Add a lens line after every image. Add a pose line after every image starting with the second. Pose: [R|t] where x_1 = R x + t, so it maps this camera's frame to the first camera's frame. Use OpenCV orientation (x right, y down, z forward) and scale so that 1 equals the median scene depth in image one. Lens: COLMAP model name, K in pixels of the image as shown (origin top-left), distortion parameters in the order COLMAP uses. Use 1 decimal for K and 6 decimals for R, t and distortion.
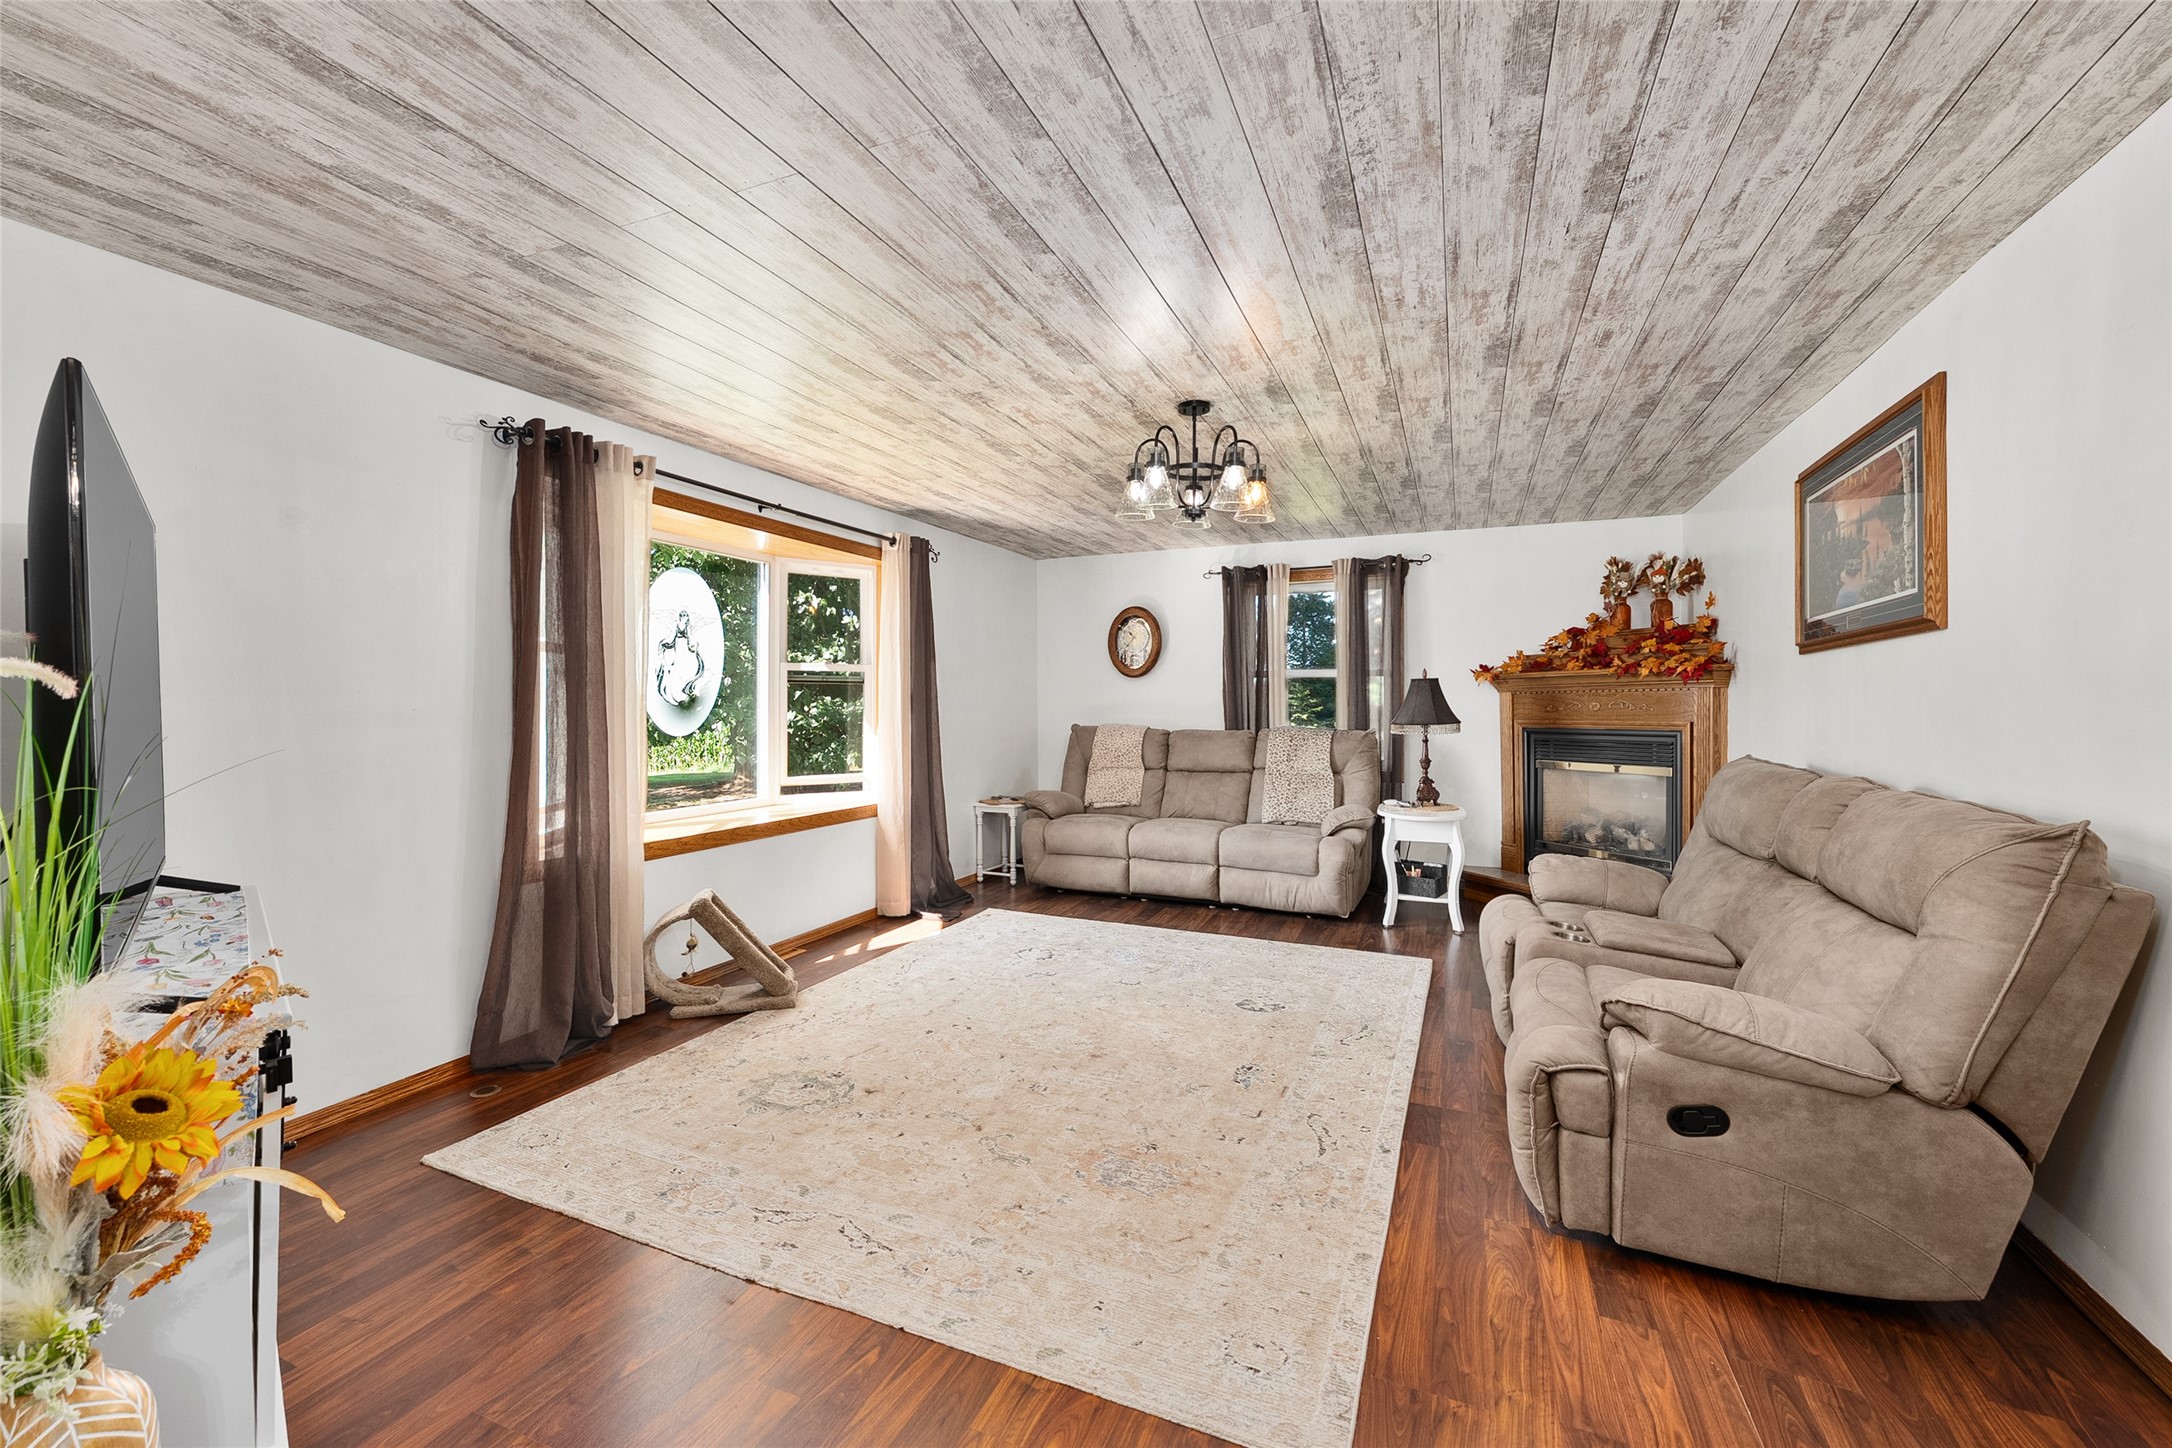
lens RADIAL K [[875.4, 0, 1087.7], [0, 875.4, 715.4], [0, 0, 1]] dist [0.000958, -0.000457]
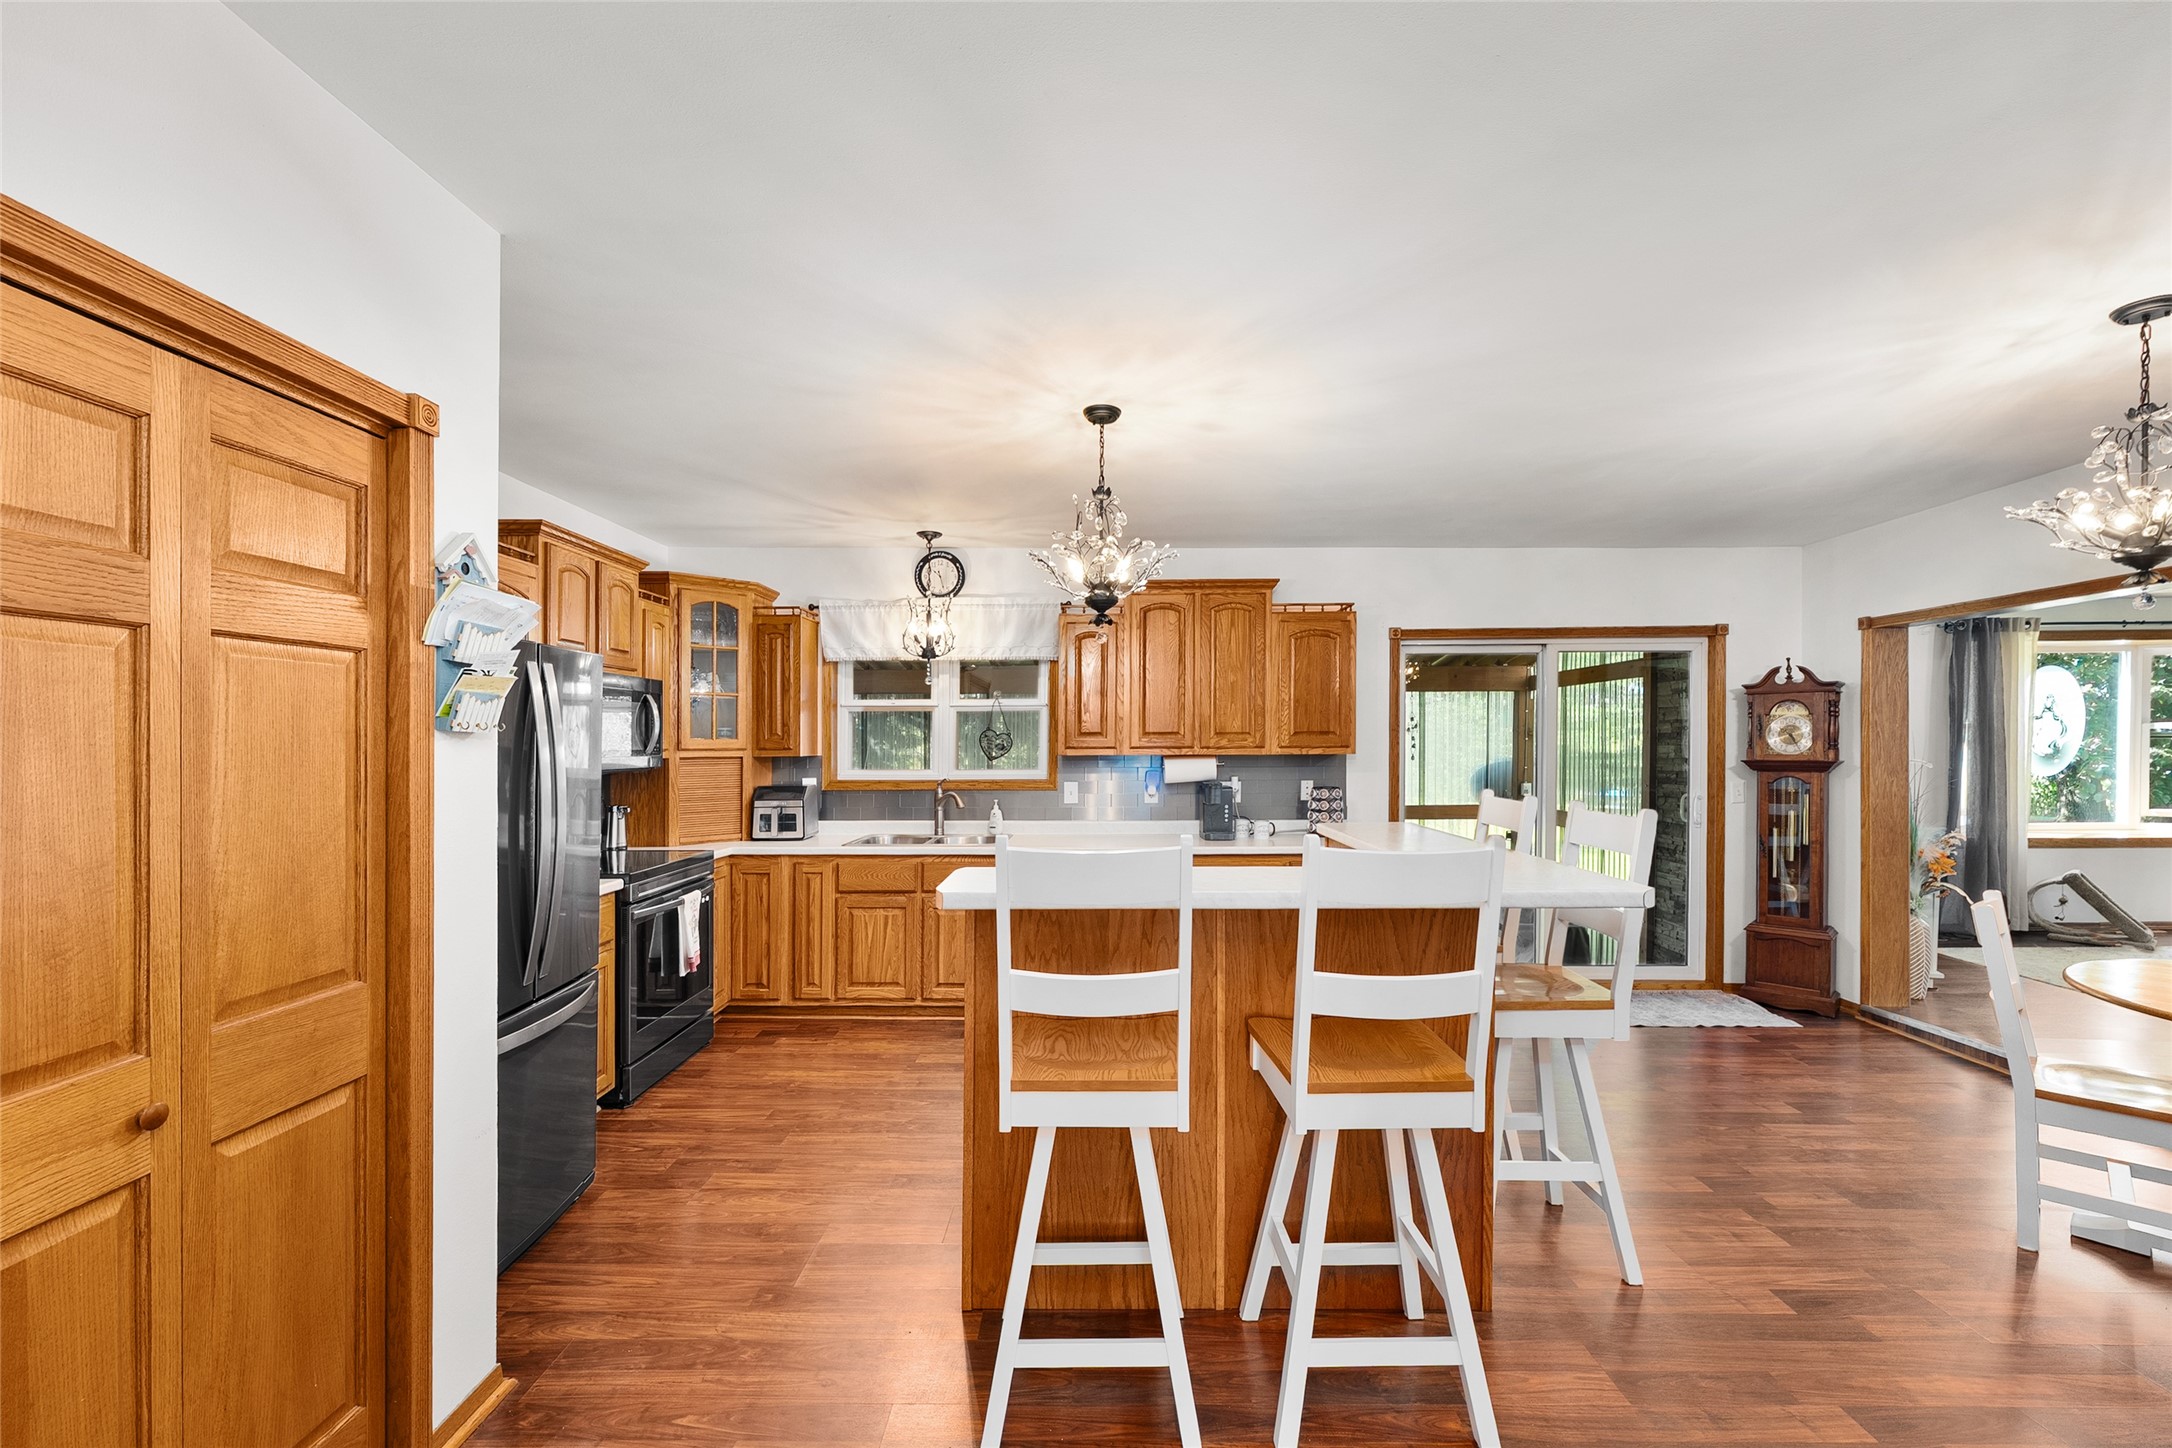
lens RADIAL K [[875.4, 0, 1101.2], [0, 875.4, 749.8], [0, 0, 1]] dist [0.000958, -0.000457]
pose [[0.357331, 0.013013, -0.933887, 0.398405], [-0.002273, 0.999912, 0.013063, -0.040762], [0.933975, -0.002546, 0.357329, -1.162985]]
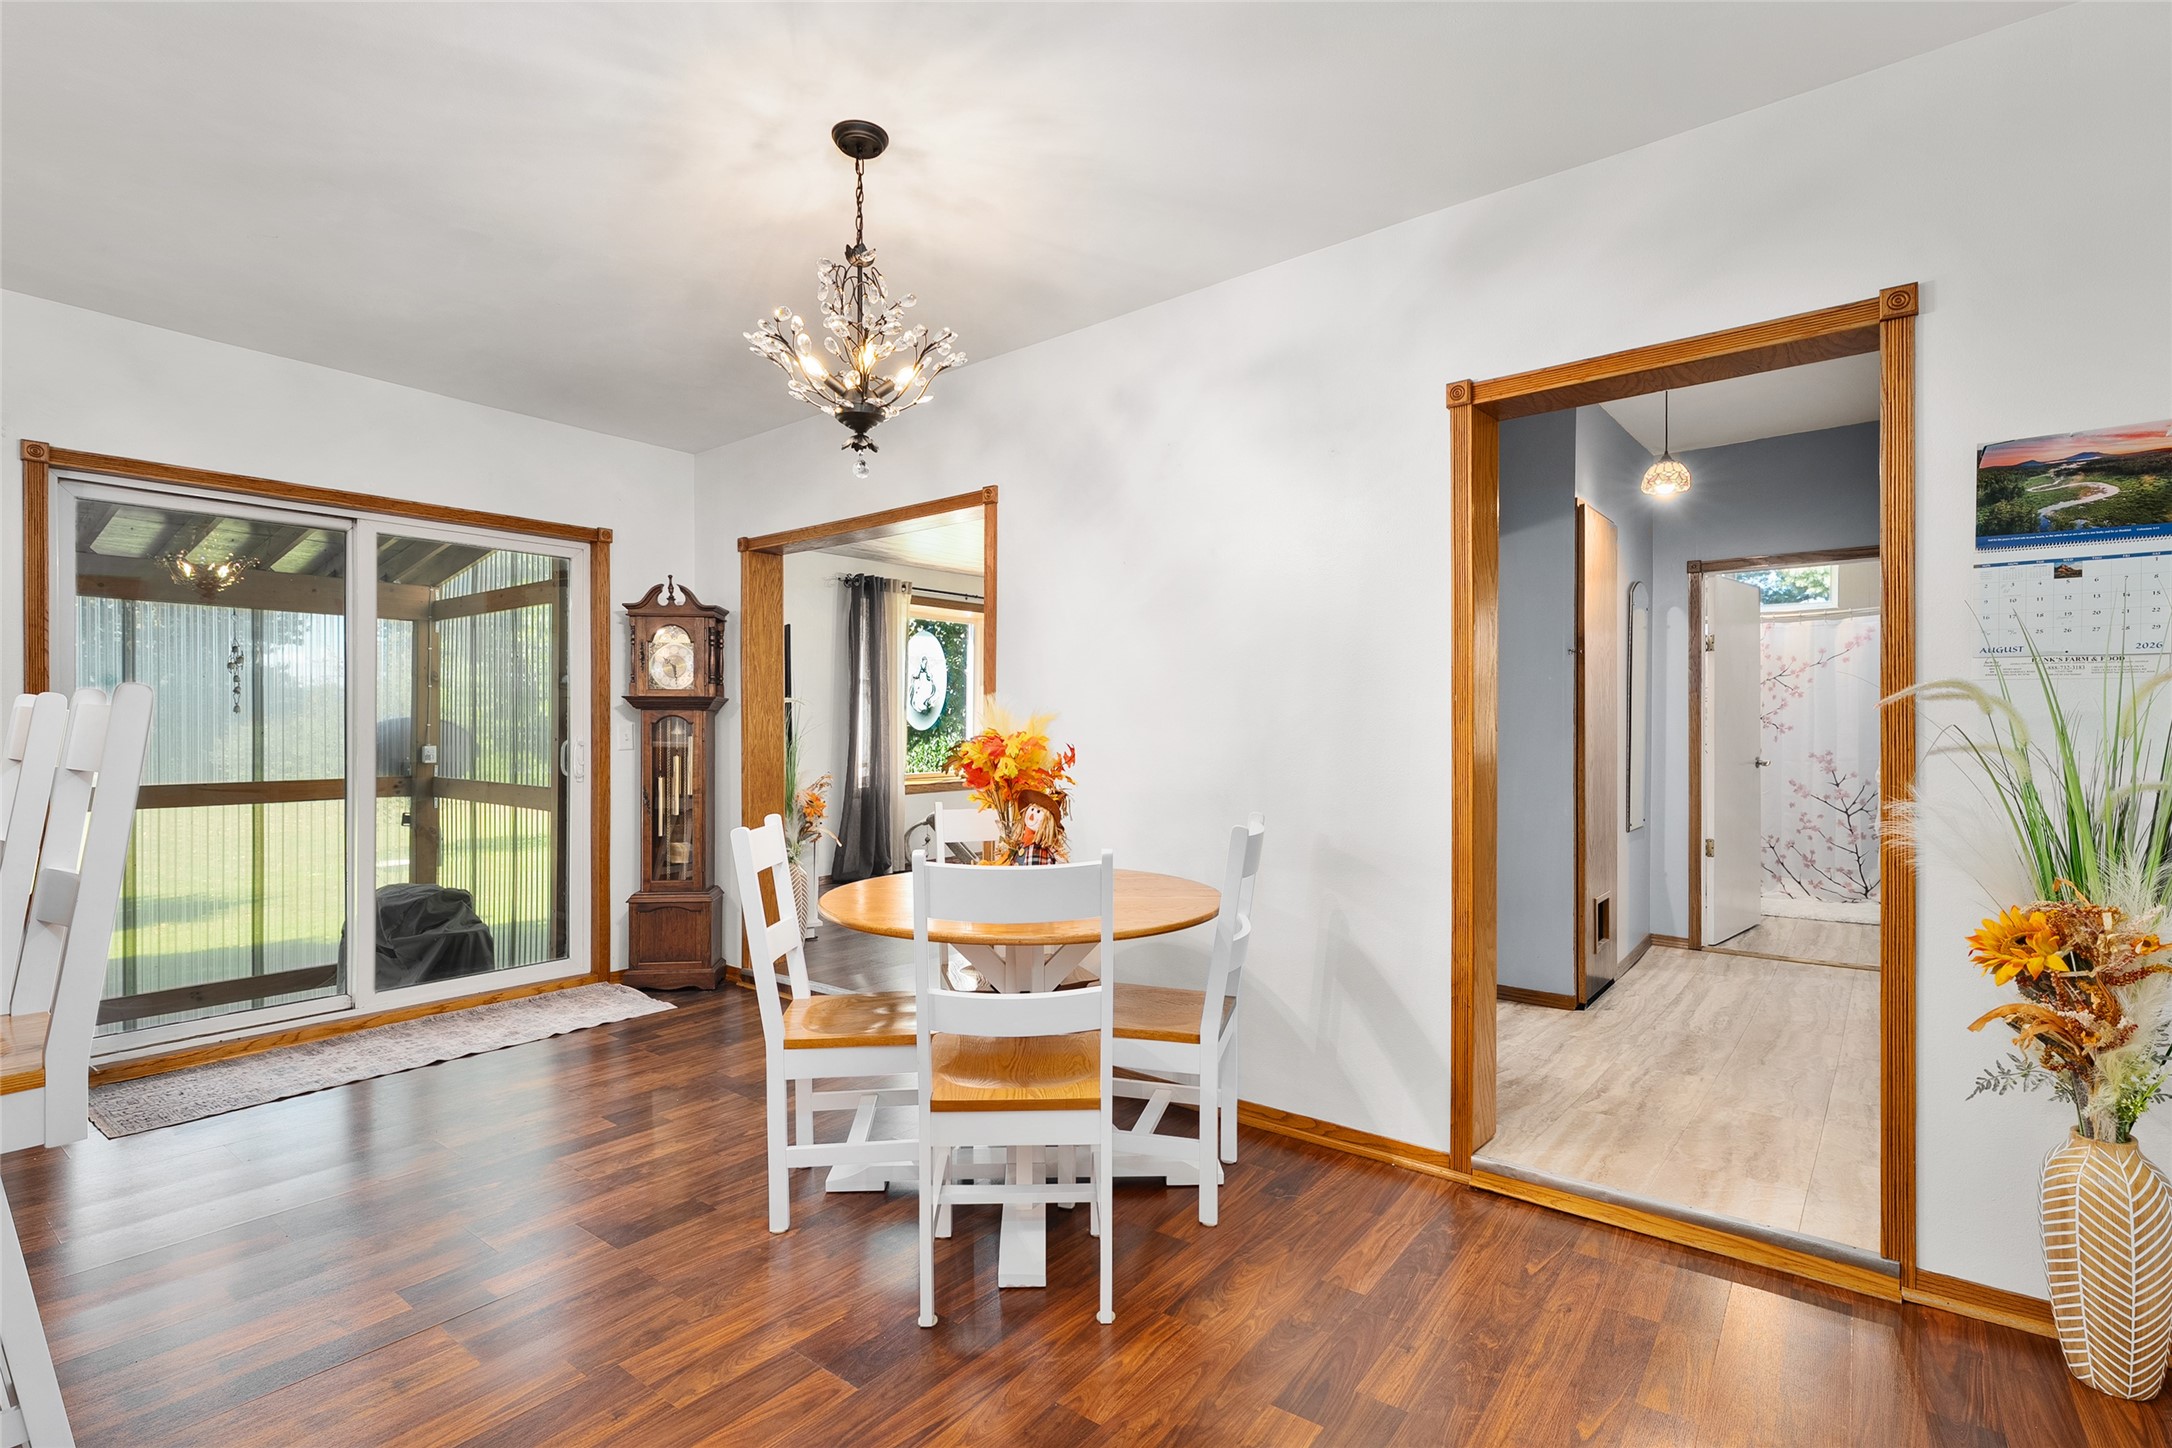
lens RADIAL K [[1017.3, 0, 1057.4], [0, 1017.3, 735.5], [0, 0, 1]] dist [-0.004836, 0.000582]
pose [[0.955261, 0.012243, -0.295512, 0.393322], [-0.010505, 0.999917, 0.007468, 0.016947], [0.295579, -0.004029, 0.955310, -0.863583]]
